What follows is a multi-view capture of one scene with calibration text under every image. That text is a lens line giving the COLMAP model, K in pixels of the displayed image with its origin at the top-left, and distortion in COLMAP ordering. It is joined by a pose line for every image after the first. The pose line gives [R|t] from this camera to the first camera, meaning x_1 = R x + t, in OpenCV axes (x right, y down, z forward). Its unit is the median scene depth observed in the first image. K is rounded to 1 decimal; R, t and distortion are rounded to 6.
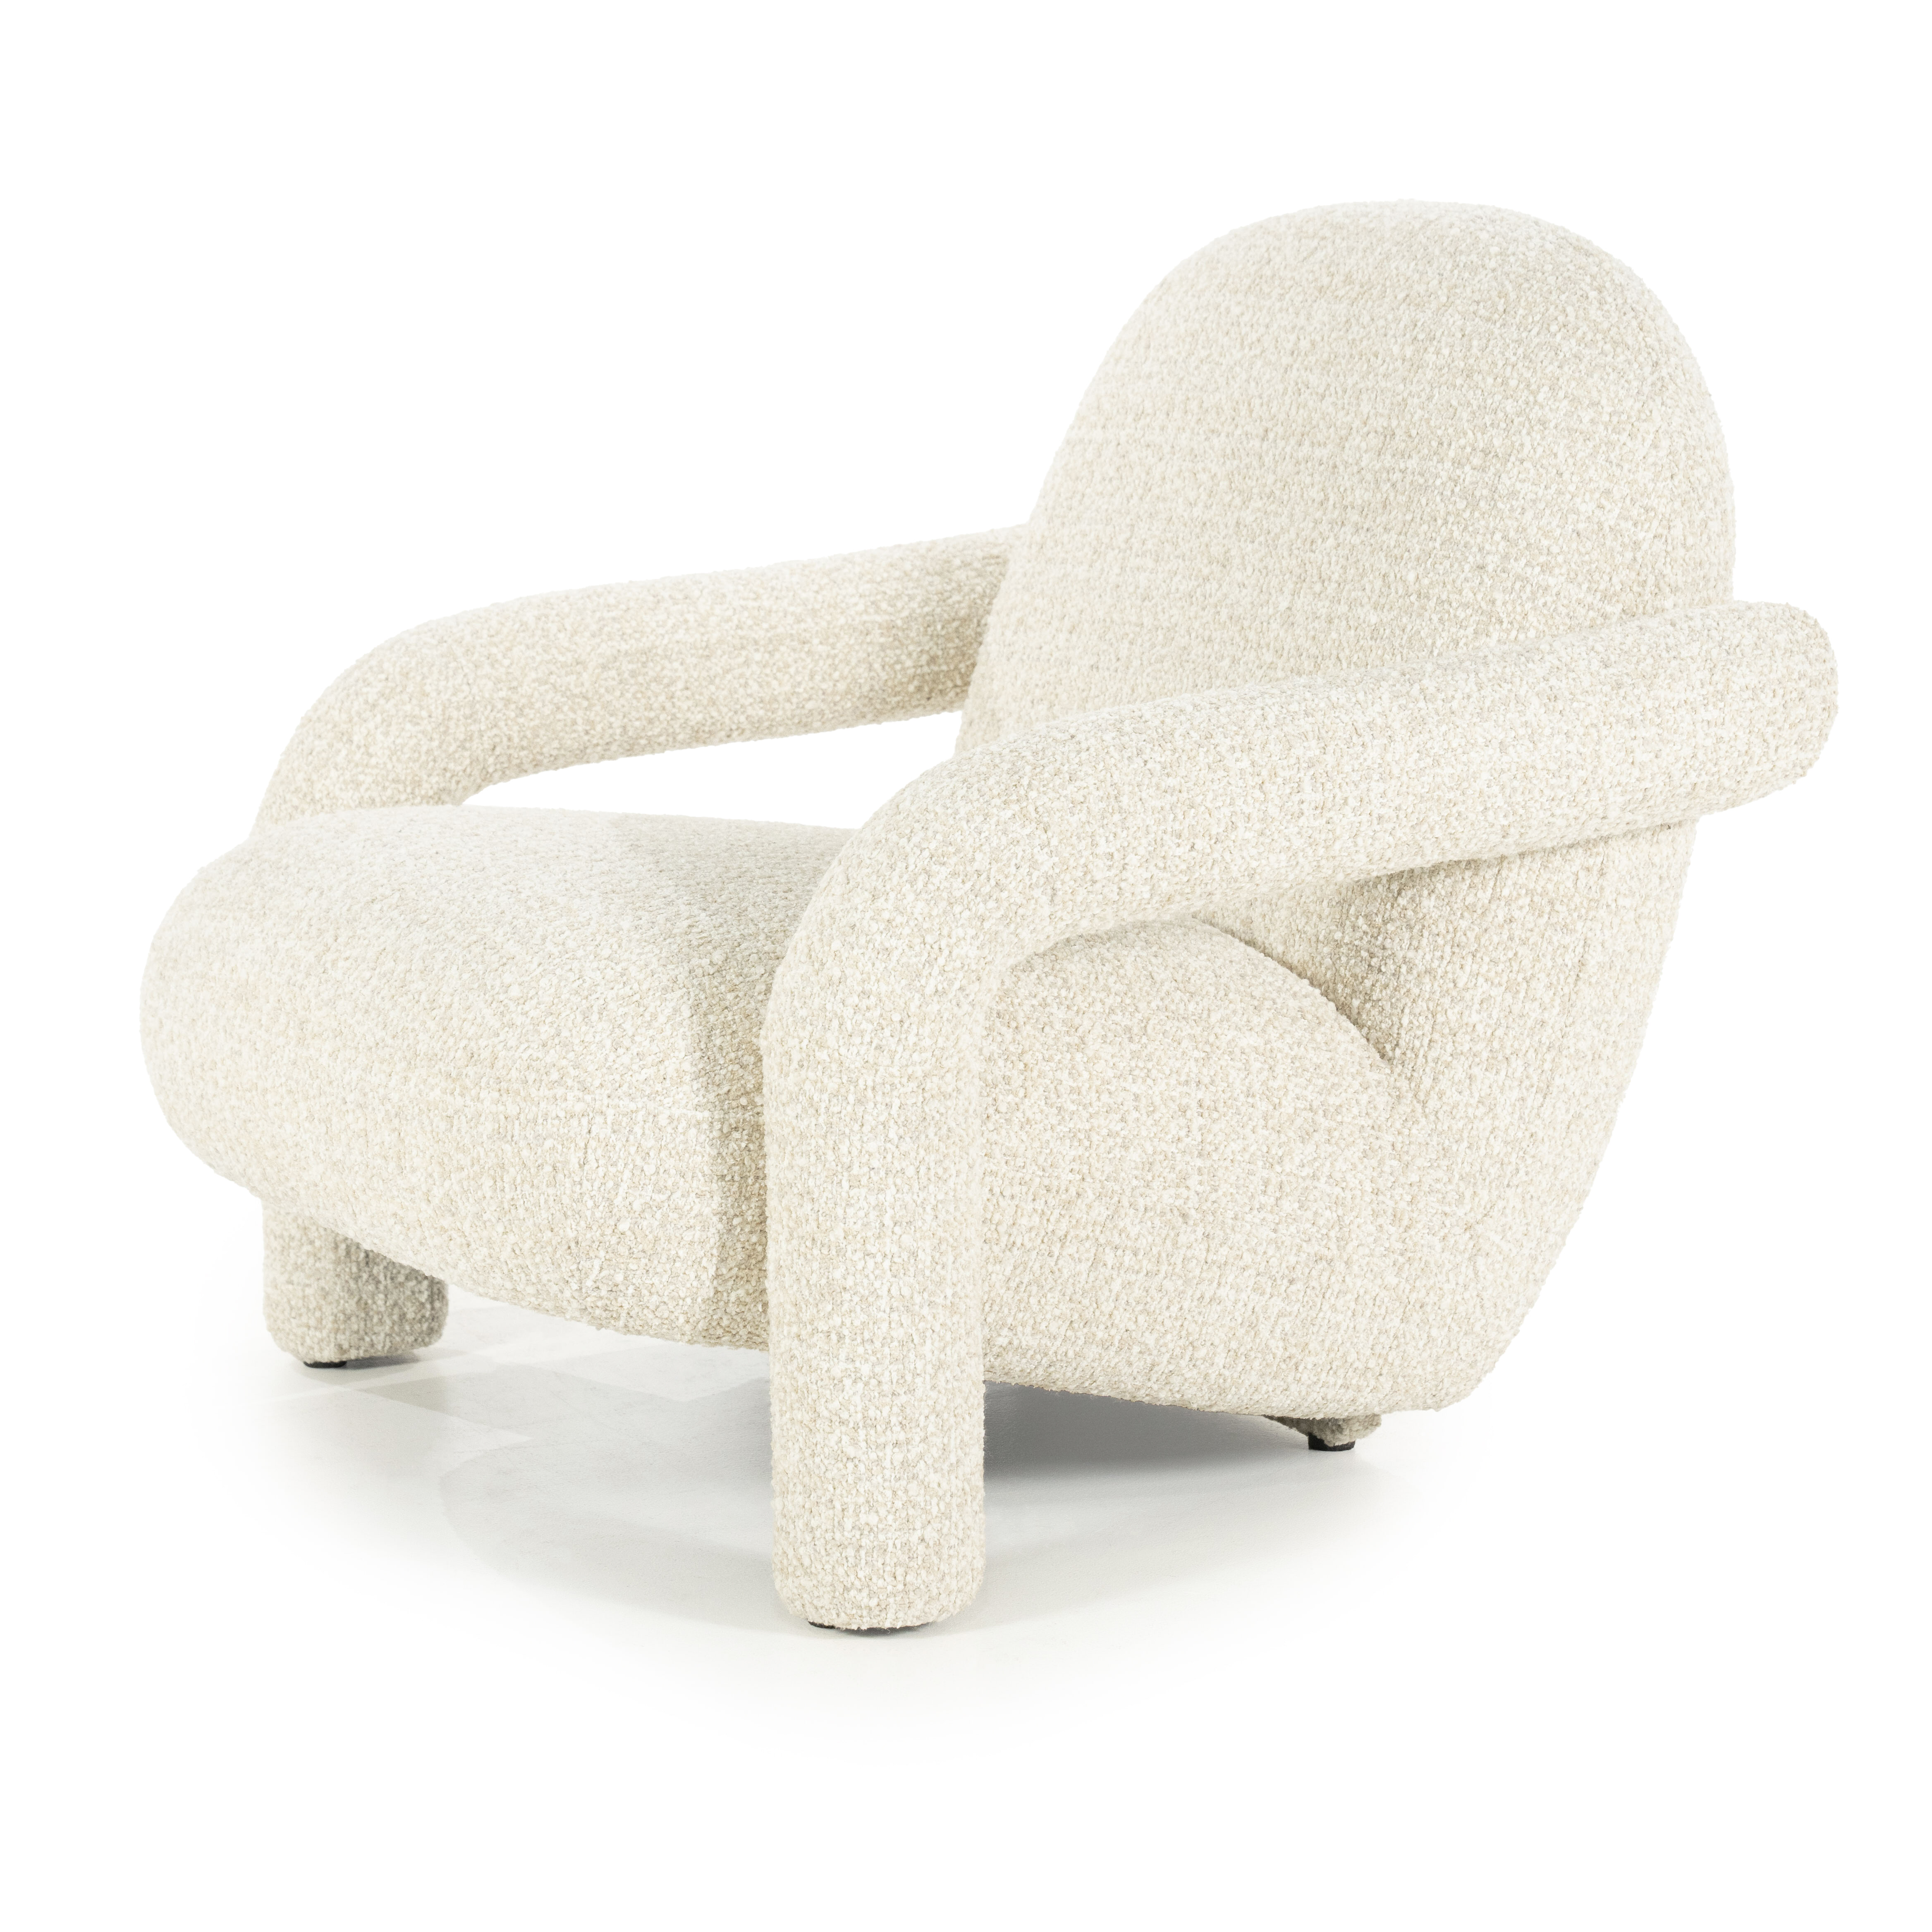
lens RADIAL K [[5525.6, 0, 946.1], [0, 5525.6, 972.2], [0, 0, 1]] dist [0.317029, 0.000000]
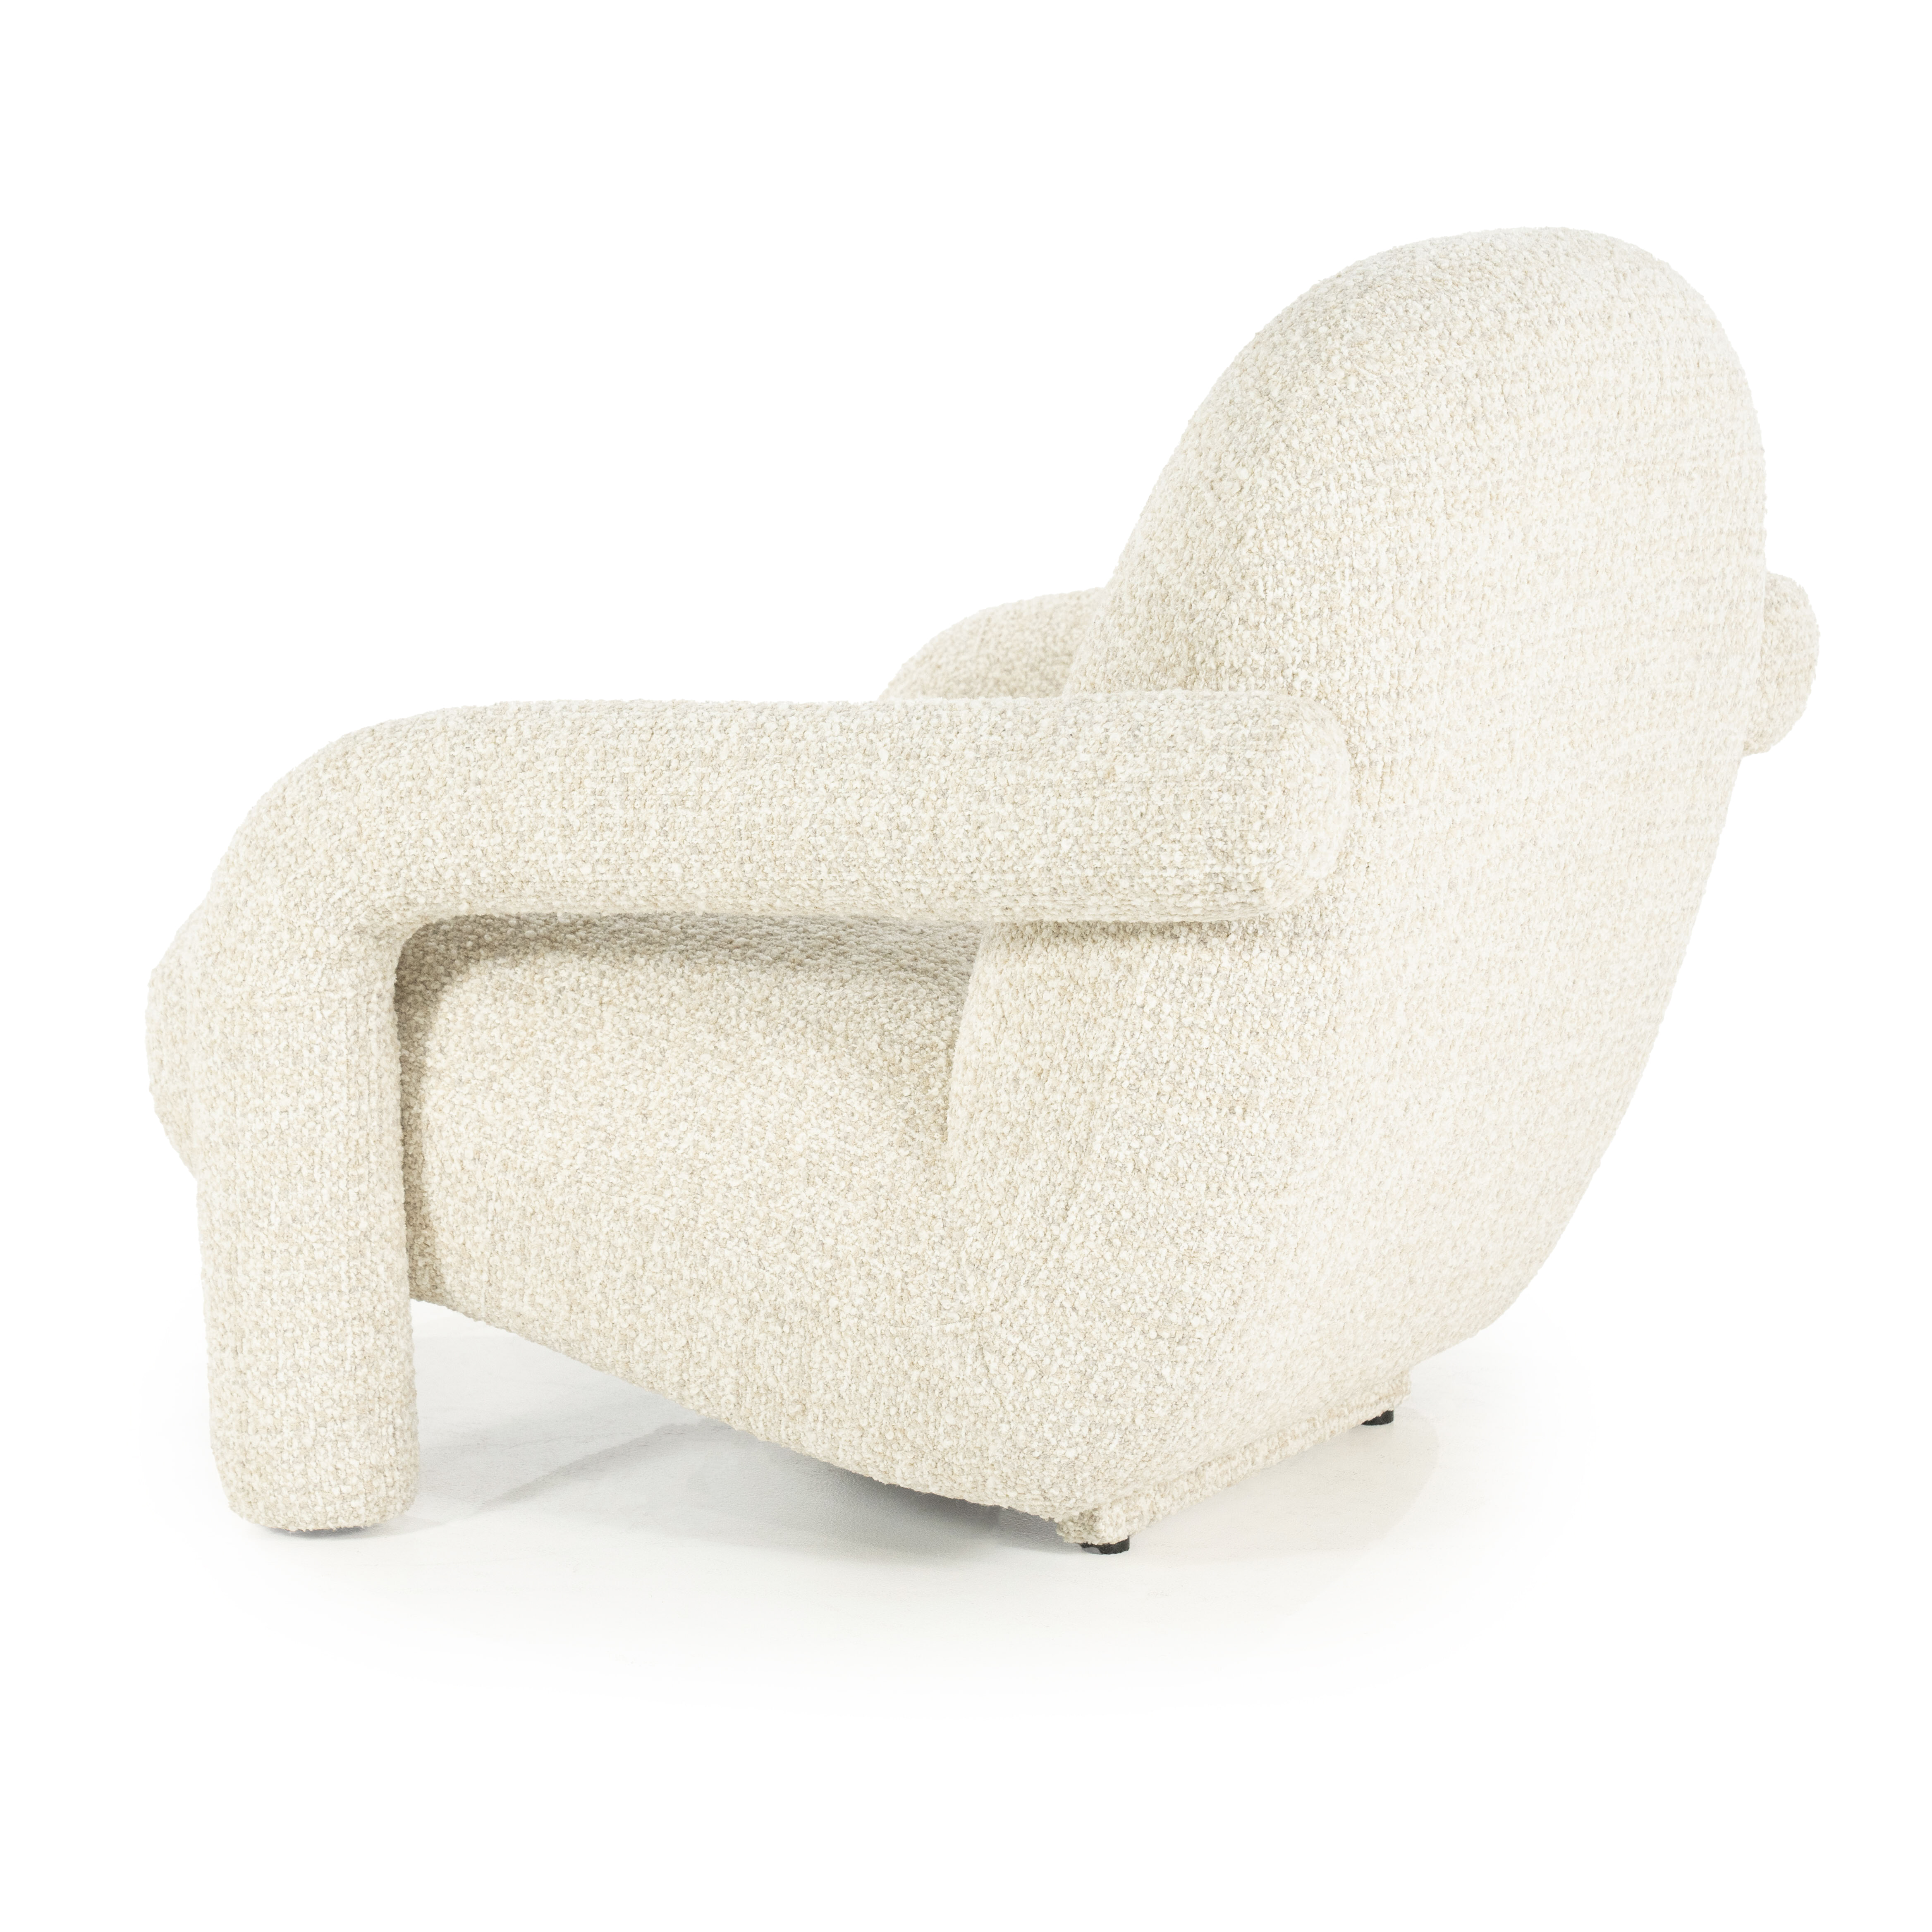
lens RADIAL K [[5525.6, 0, 965.6], [0, 5525.6, 971.8], [0, 0, 1]] dist [0.317029, 0.000000]
pose [[0.497891, 0.152727, -0.853686, 0.905000], [-0.151192, 0.984583, 0.087966, -0.095872], [0.853959, 0.085273, 0.513306, 0.526369]]
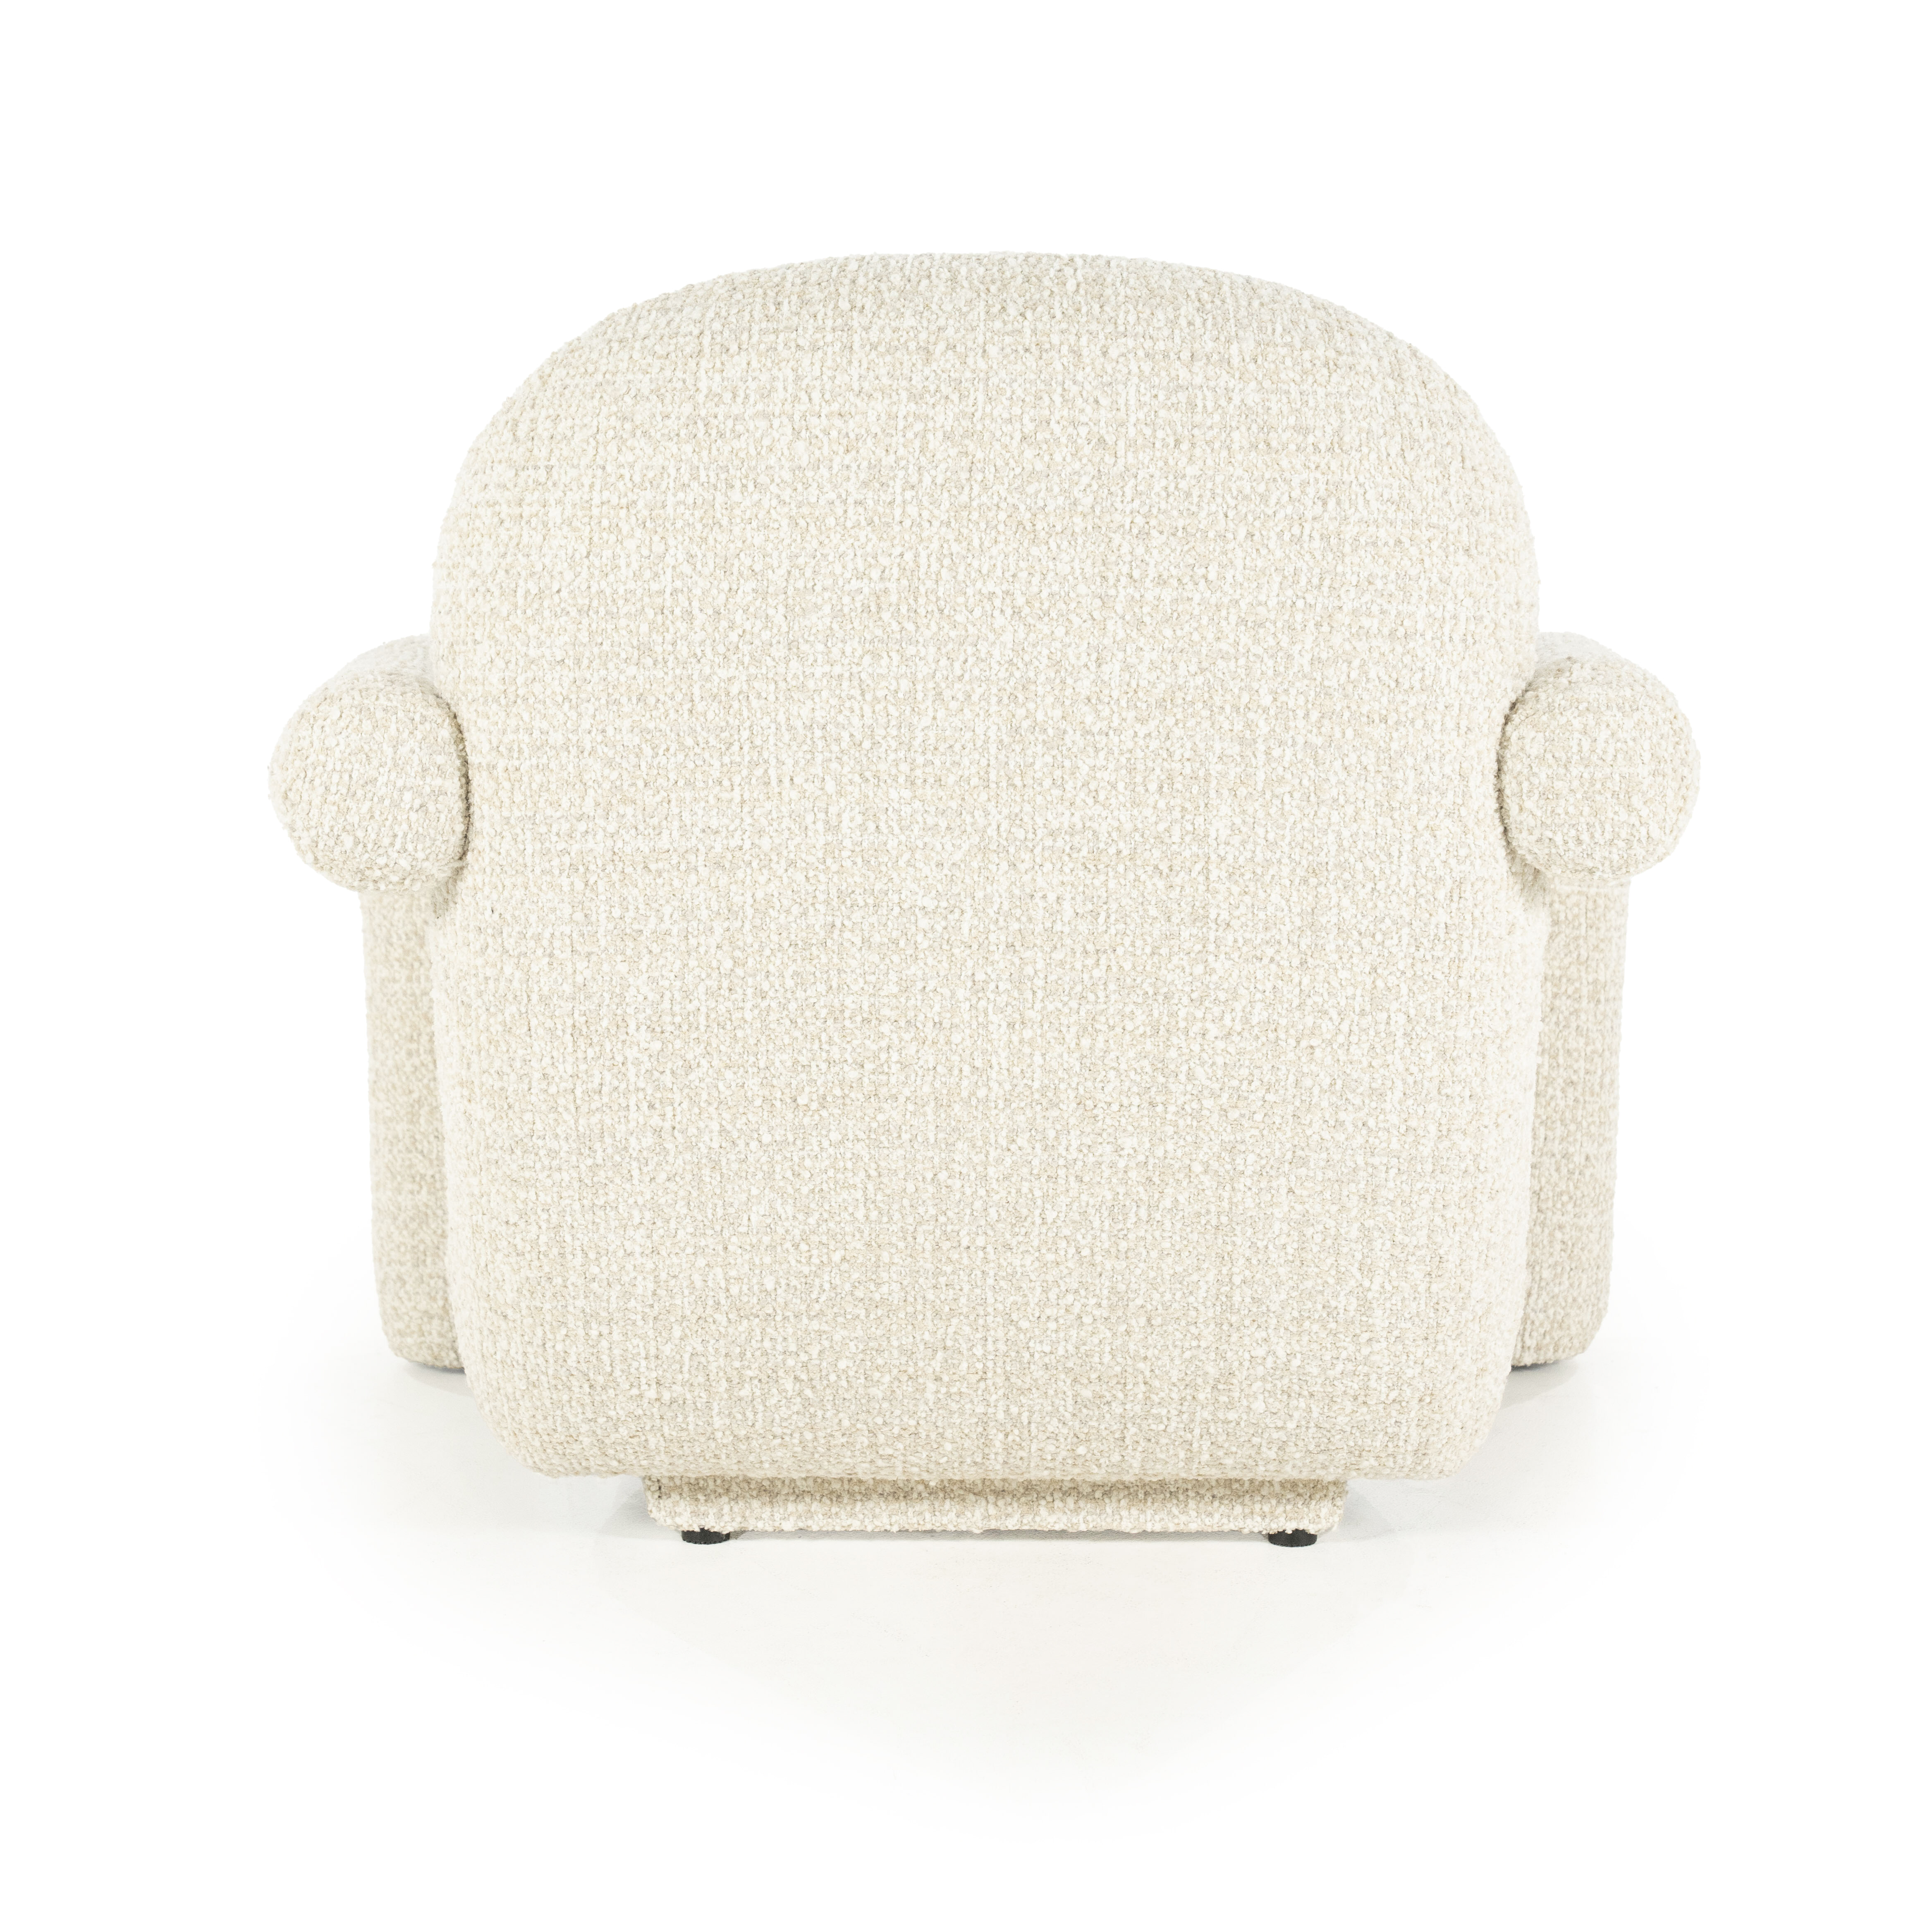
lens RADIAL K [[5525.6, 0, 966.1], [0, 5525.6, 961.5], [0, 0, 1]] dist [0.317029, 0.000000]
pose [[-0.492571, 0.152467, -0.856813, 0.905859], [-0.150113, 0.954892, 0.256218, -0.275850], [0.857228, 0.254824, -0.447464, 1.539201]]
